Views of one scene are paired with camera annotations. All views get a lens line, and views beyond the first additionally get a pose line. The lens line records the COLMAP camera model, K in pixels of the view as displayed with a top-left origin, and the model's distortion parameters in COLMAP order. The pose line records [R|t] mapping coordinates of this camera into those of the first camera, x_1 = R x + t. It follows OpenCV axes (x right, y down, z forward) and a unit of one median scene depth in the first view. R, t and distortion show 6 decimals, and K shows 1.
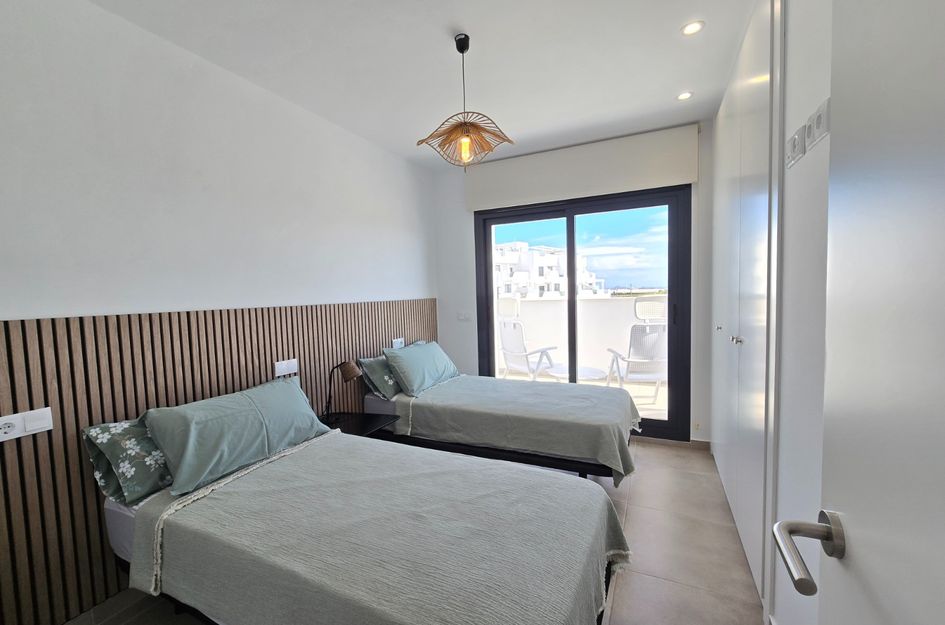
lens RADIAL K [[387.2, 0, 470.0], [0, 387.2, 316.8], [0, 0, 1]] dist [-0.003023, 0.000220]
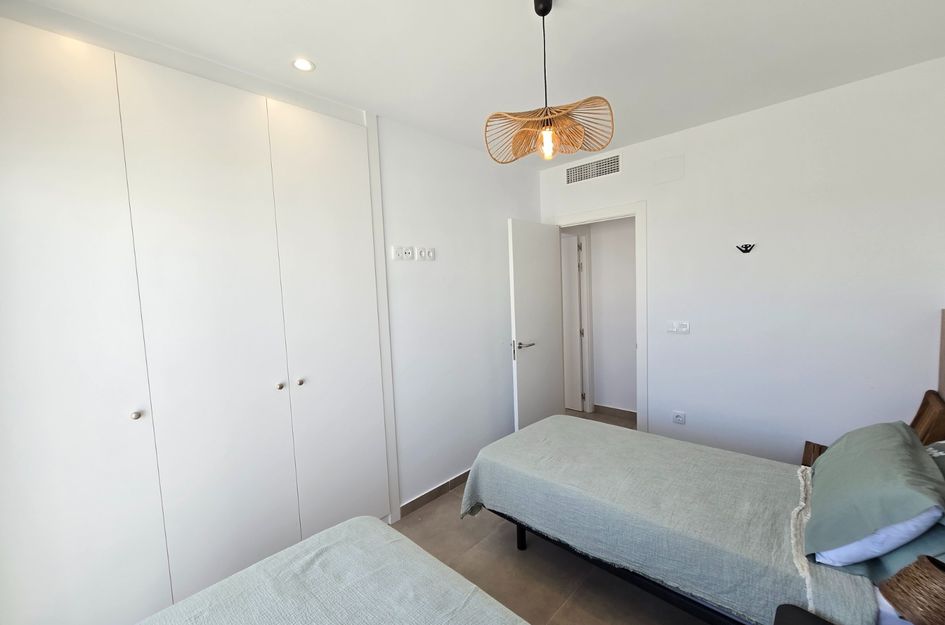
lens RADIAL K [[387.2, 0, 470.0], [0, 387.2, 316.8], [0, 0, 1]] dist [-0.003023, 0.000220]
pose [[-0.948335, 0.022963, 0.316439, -0.089022], [0.070287, 0.987800, 0.138961, -0.150517], [-0.309387, 0.154023, -0.938380, 1.386203]]
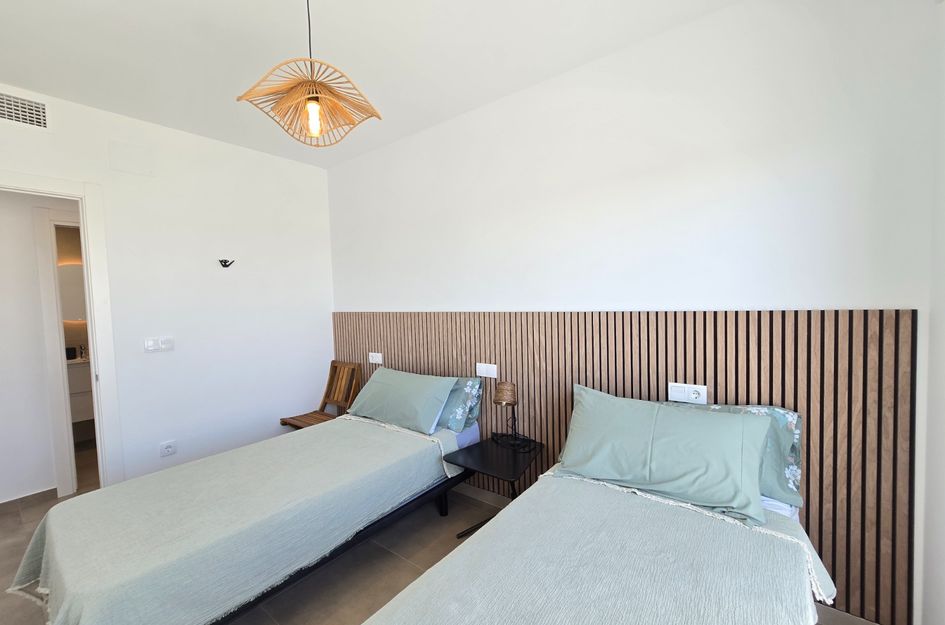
lens RADIAL K [[387.2, 0, 470.0], [0, 387.2, 316.8], [0, 0, 1]] dist [-0.003023, 0.000220]
pose [[-0.215422, 0.062046, -0.974548, 0.505678], [-0.032153, 0.996988, 0.070582, -0.080733], [0.975992, 0.046540, -0.212778, 1.099955]]
